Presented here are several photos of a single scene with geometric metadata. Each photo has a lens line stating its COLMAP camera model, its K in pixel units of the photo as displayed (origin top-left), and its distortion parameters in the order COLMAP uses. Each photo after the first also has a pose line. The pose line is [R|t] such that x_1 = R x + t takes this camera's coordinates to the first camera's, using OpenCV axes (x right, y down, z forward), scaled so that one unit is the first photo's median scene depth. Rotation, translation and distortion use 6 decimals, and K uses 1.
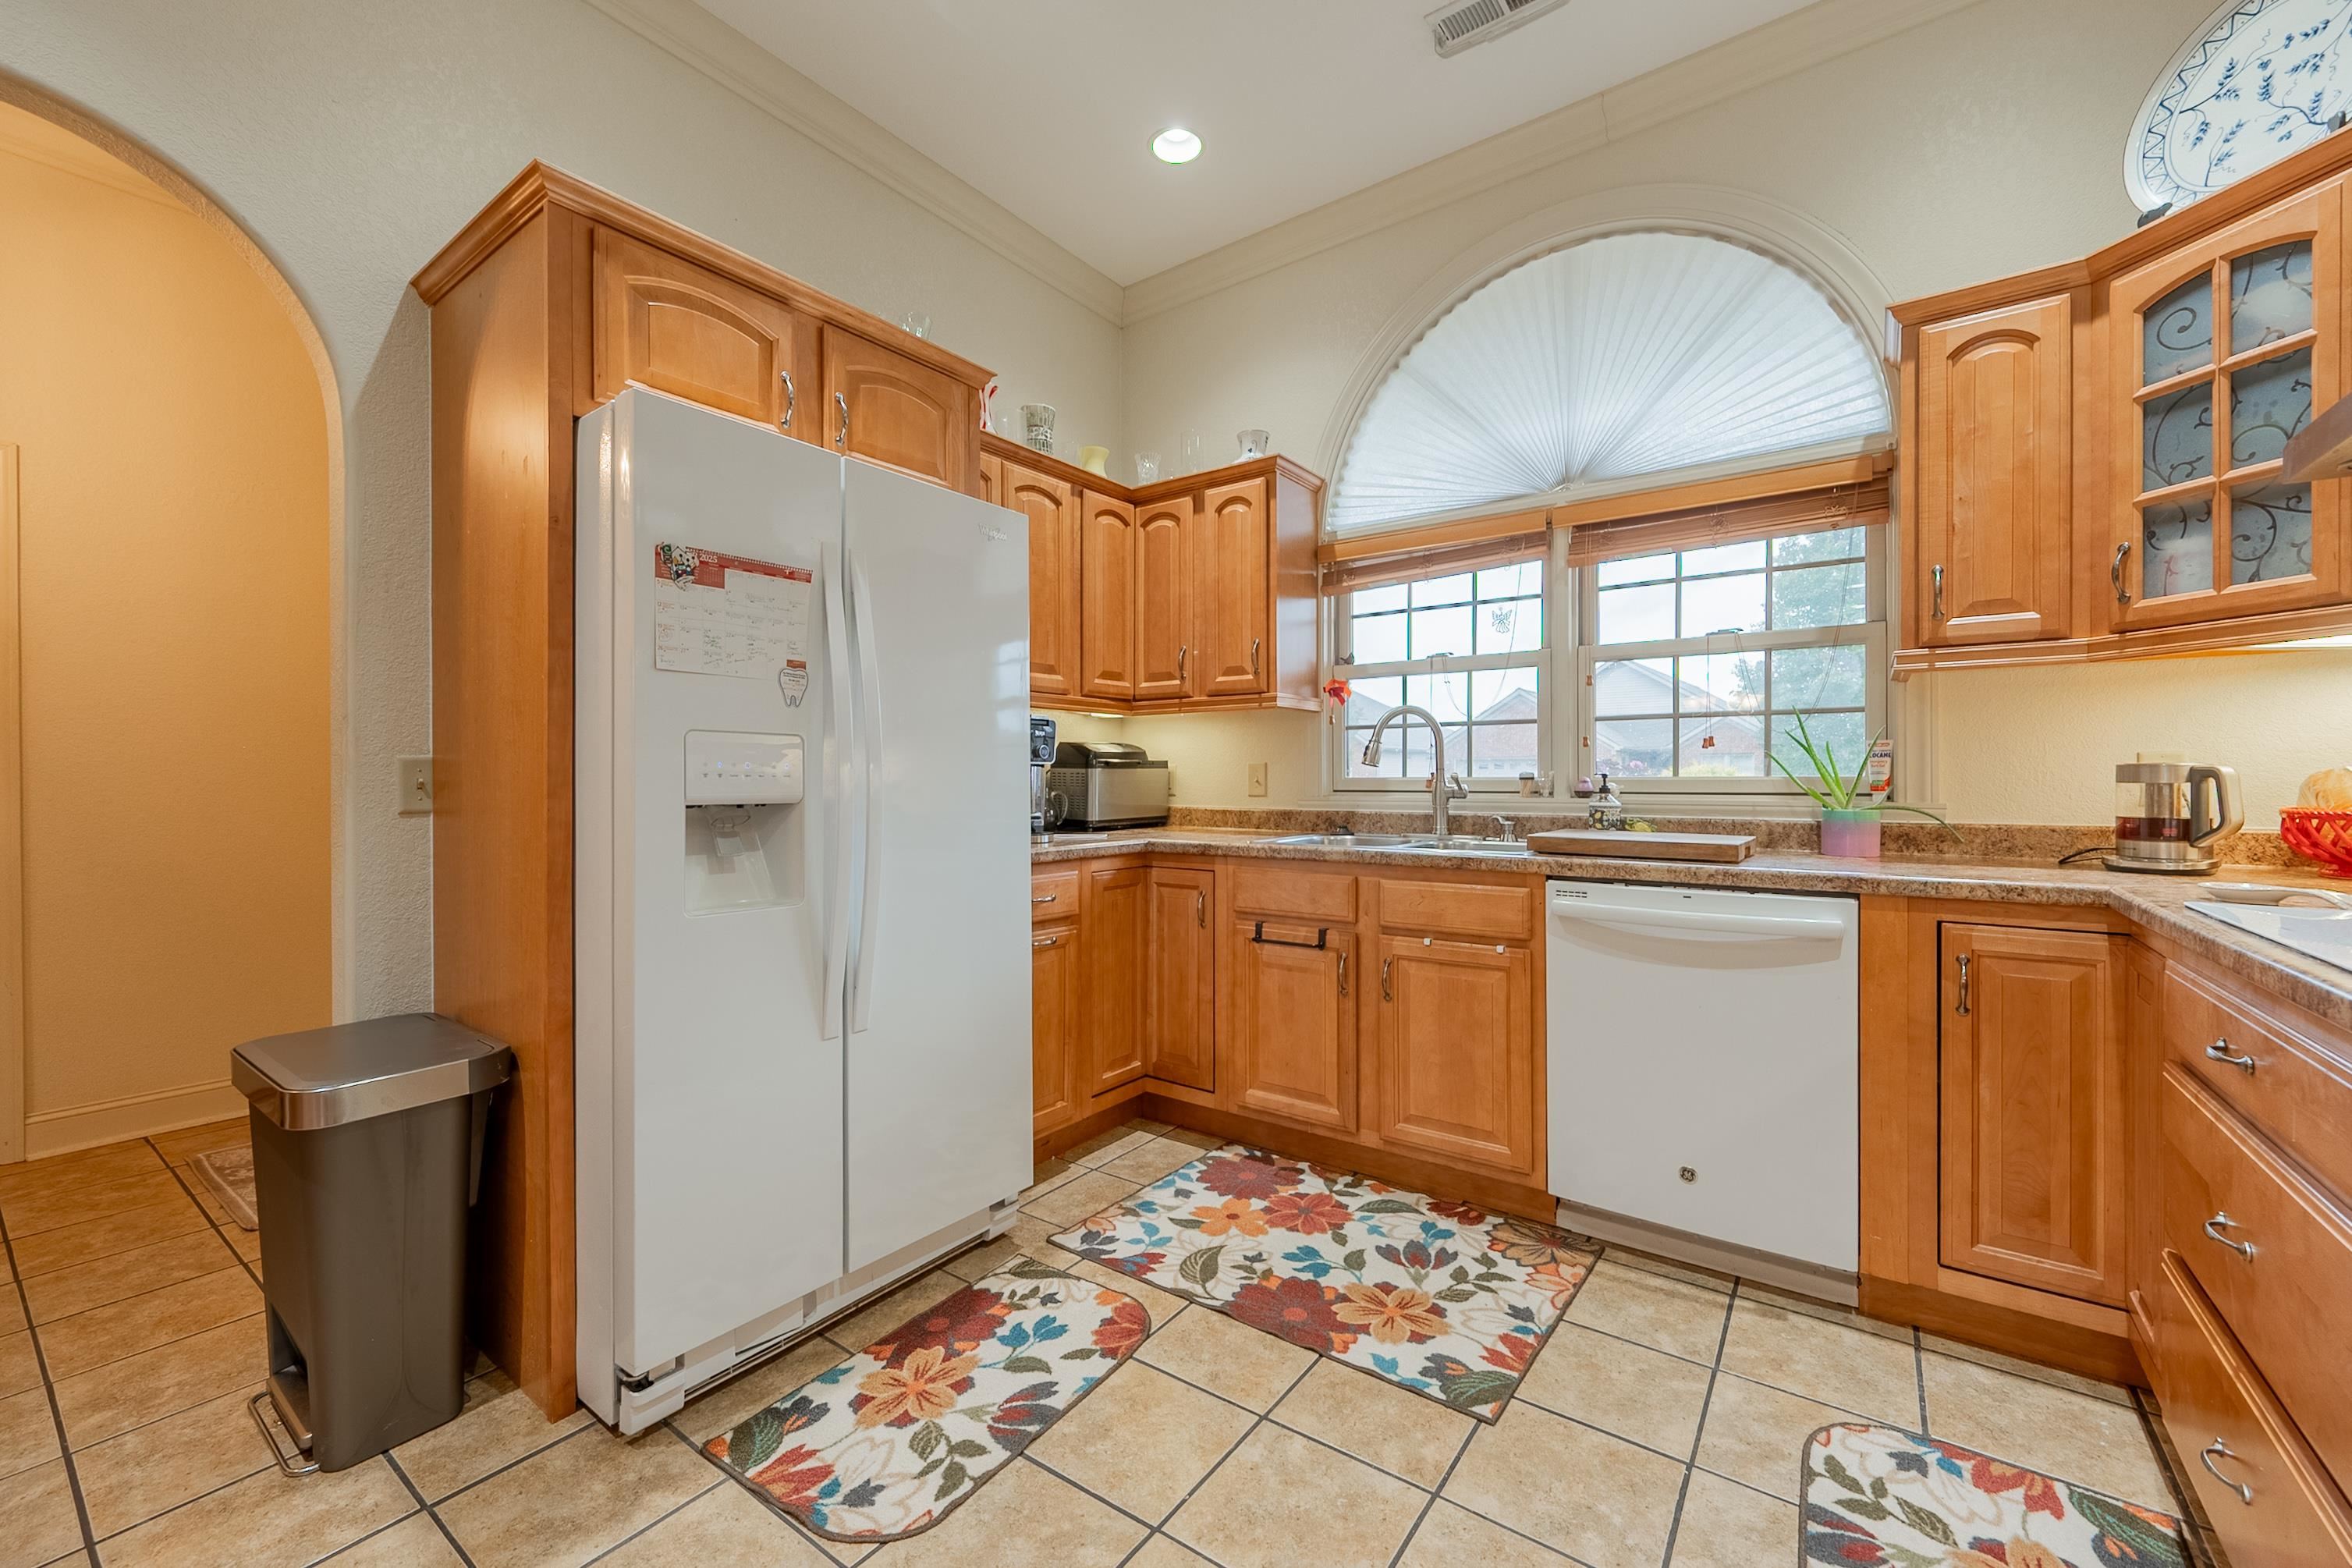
lens RADIAL K [[947.1, 0, 1169.2], [0, 947.1, 780.3], [0, 0, 1]] dist [-0.000312, 0.000665]
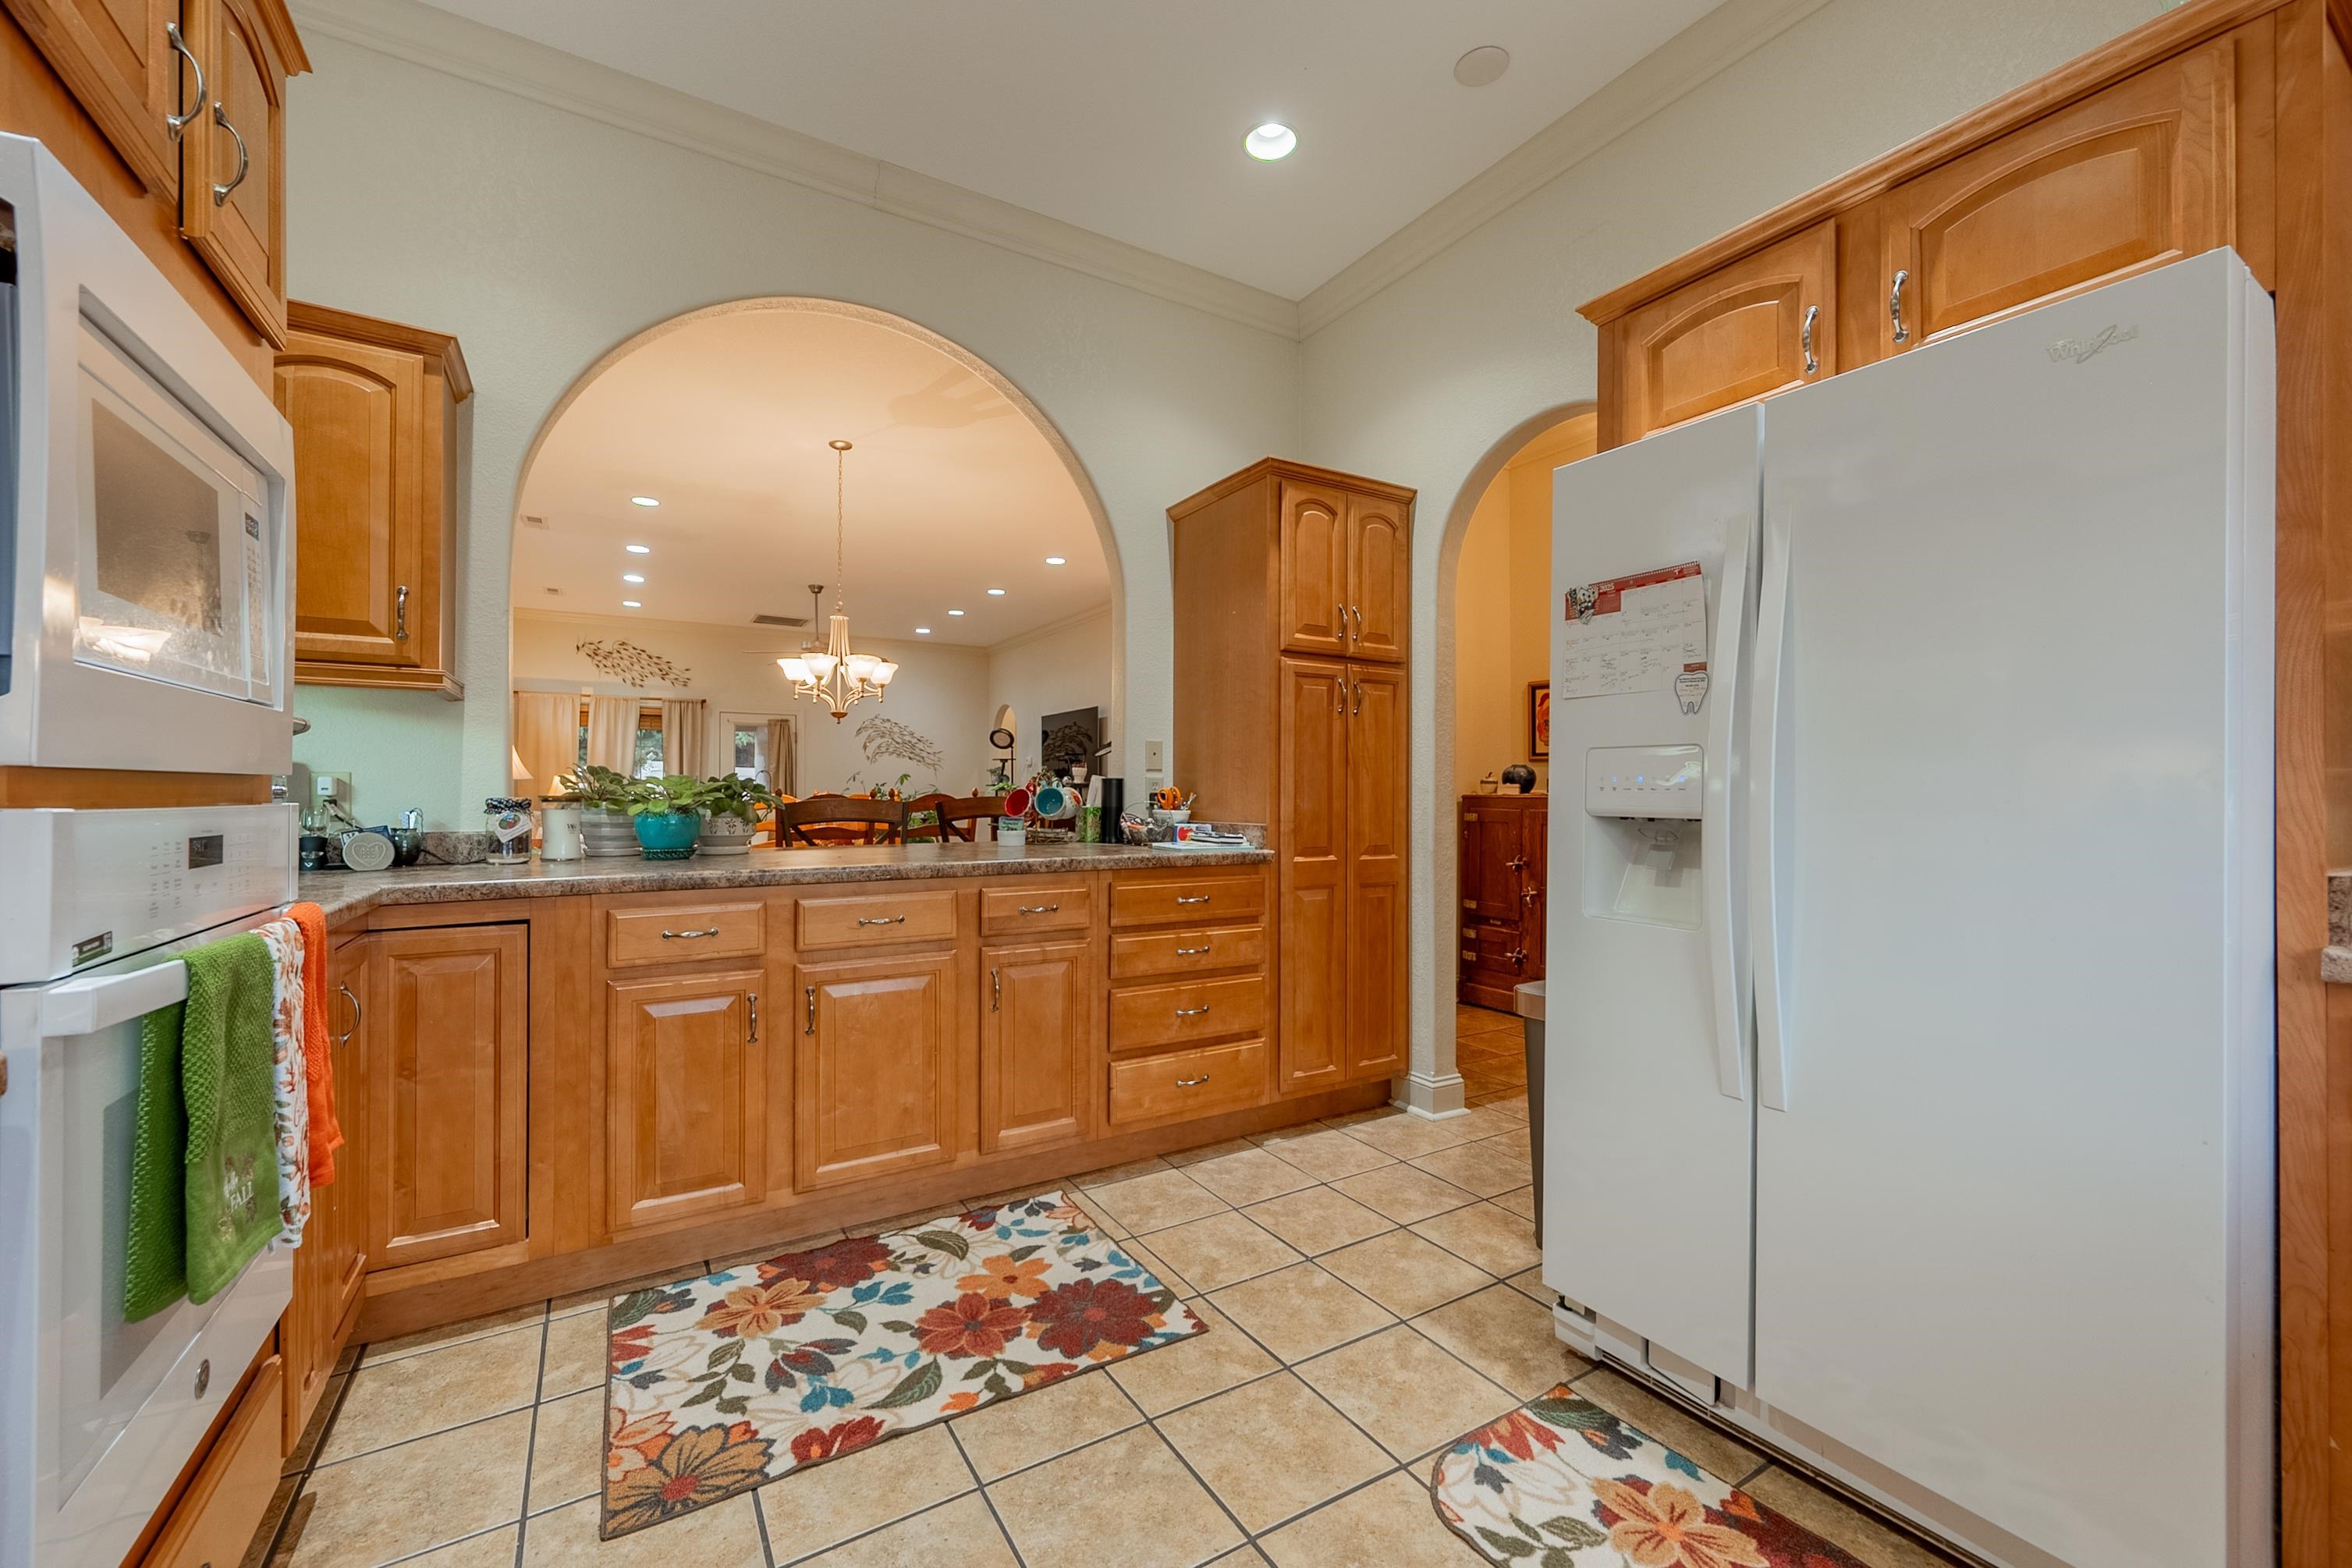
lens RADIAL K [[947.1, 0, 1170.1], [0, 947.1, 783.9], [0, 0, 1]] dist [-0.000312, 0.000665]
pose [[-0.375720, -0.002917, -0.926729, 0.868826], [-0.006819, 0.999977, -0.000383, -0.004505], [0.926708, 0.006175, -0.375731, 1.527845]]
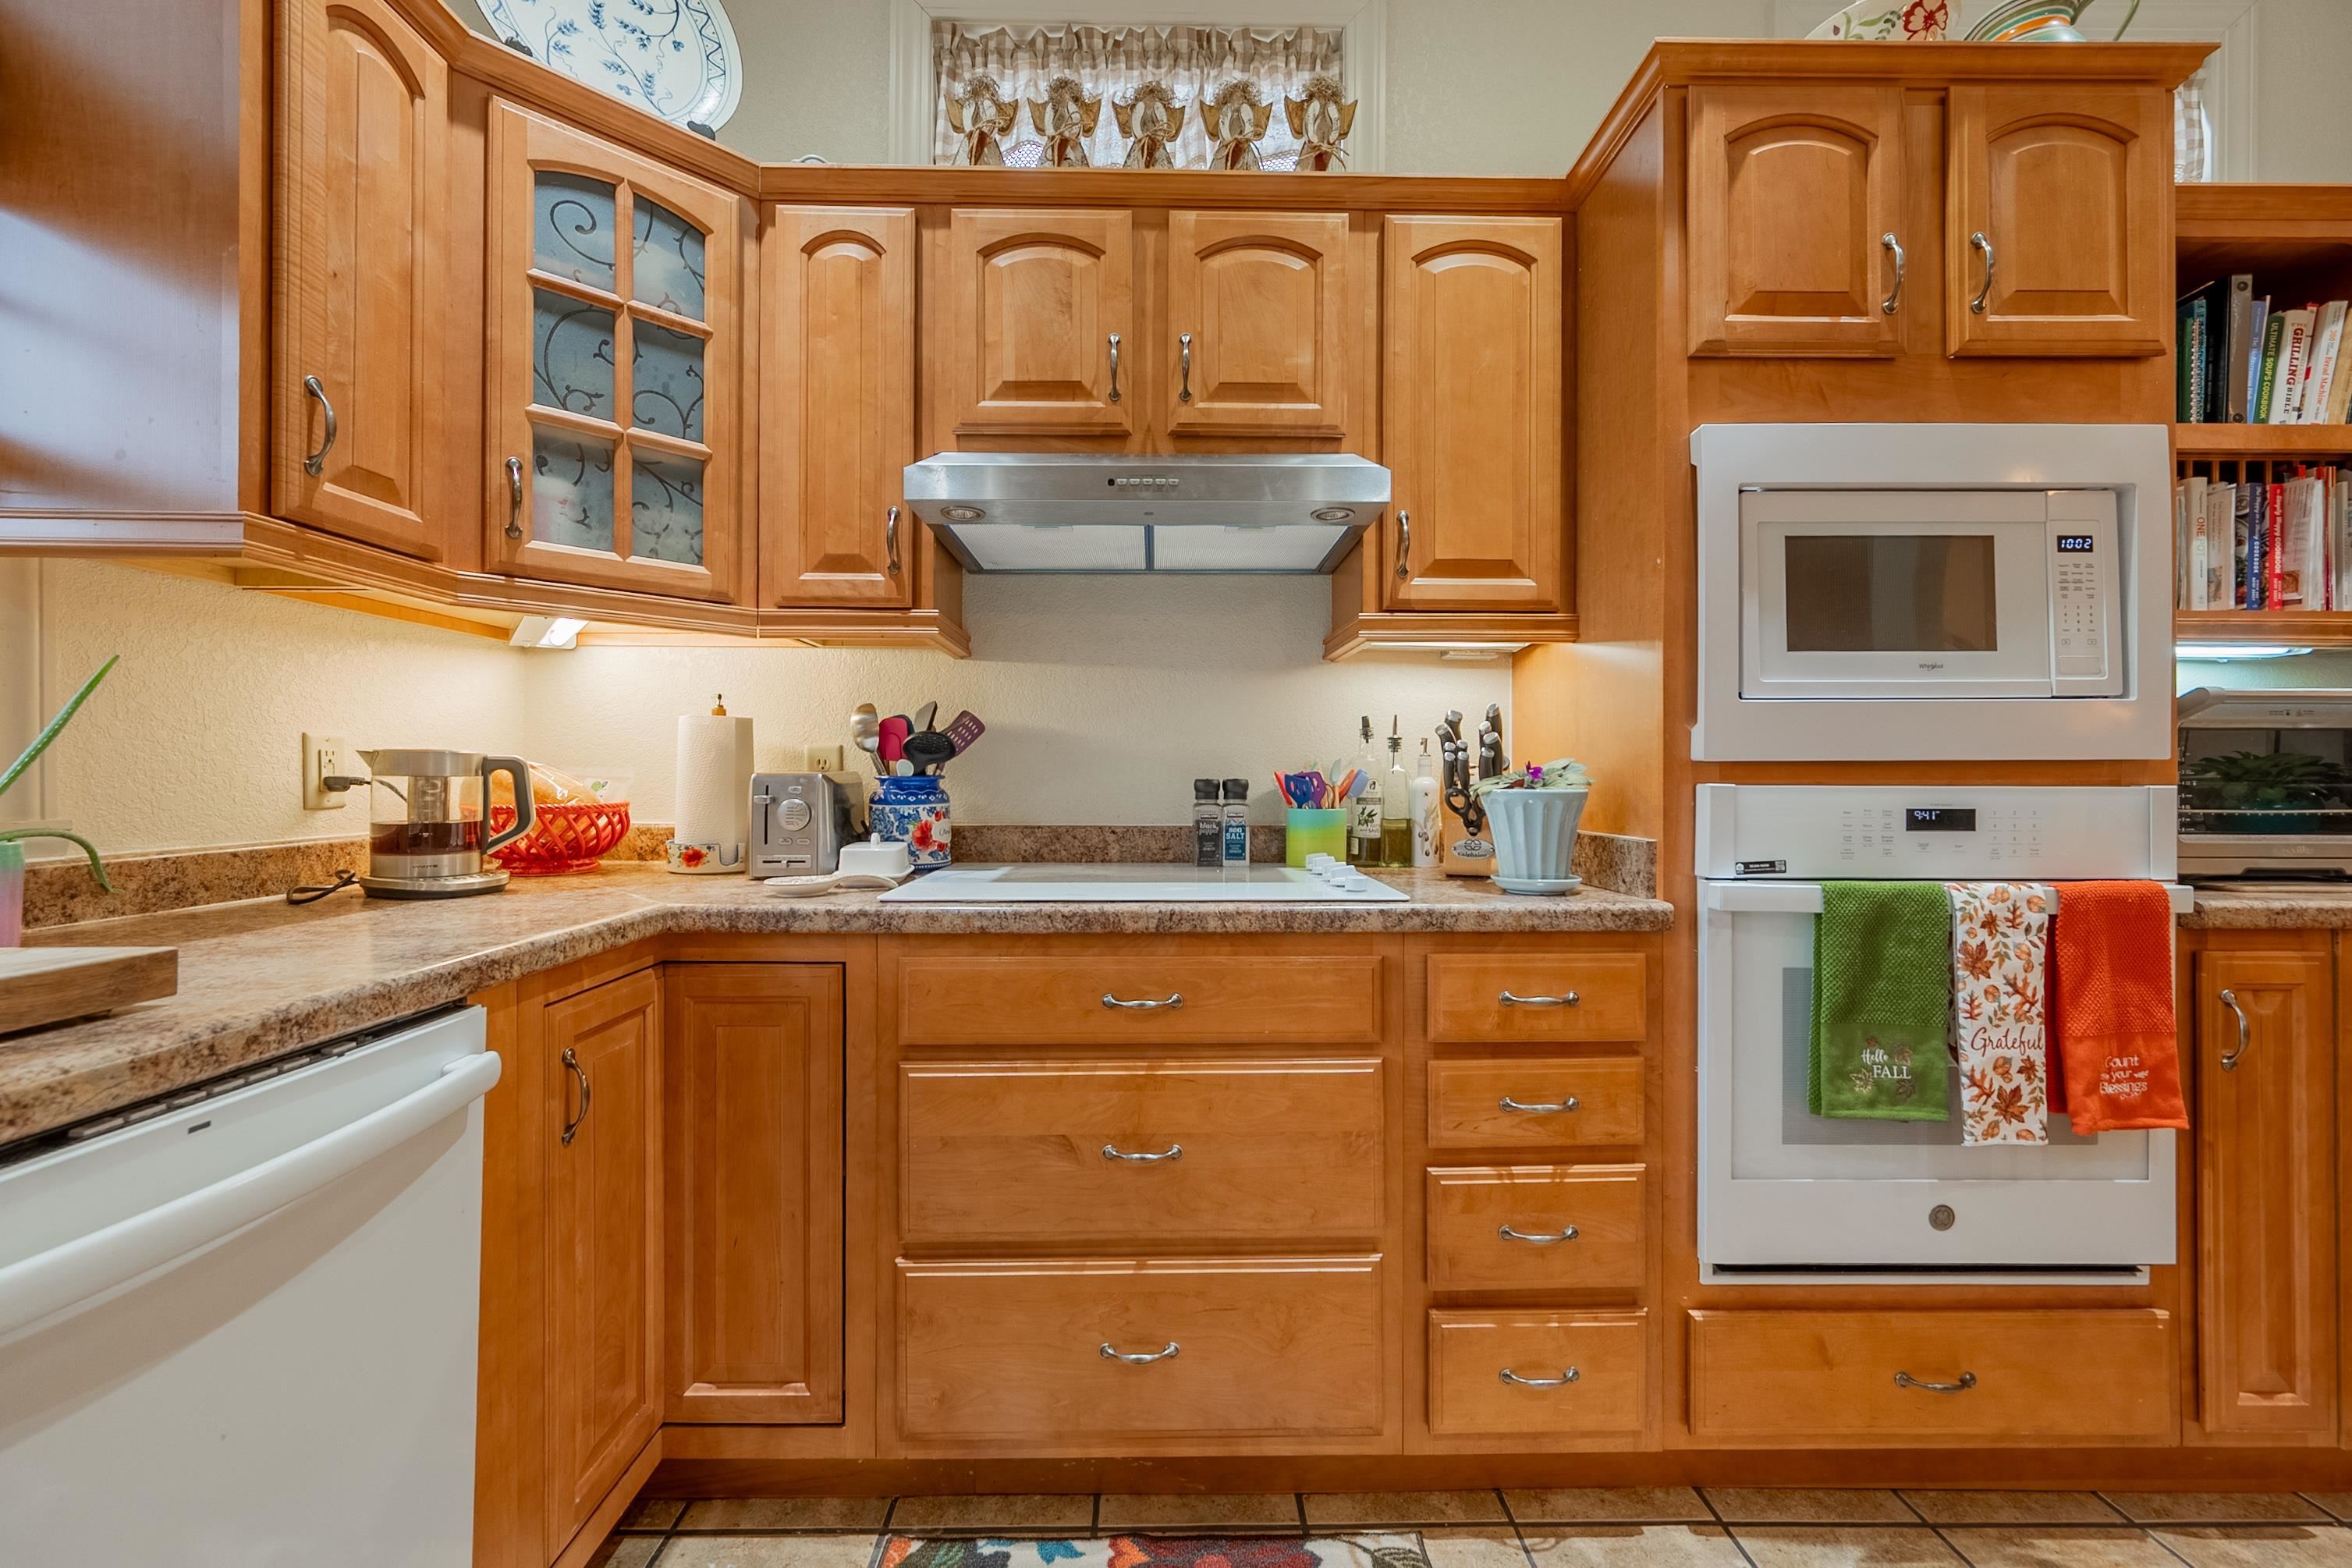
lens RADIAL K [[947.1, 0, 1174.0], [0, 947.1, 772.7], [0, 0, 1]] dist [-0.000312, 0.000665]
pose [[-0.604306, 0.001507, 0.796751, 0.072682], [0.002102, 0.999998, -0.000297, 0.001283], [-0.796749, 0.001495, -0.604308, 0.834494]]
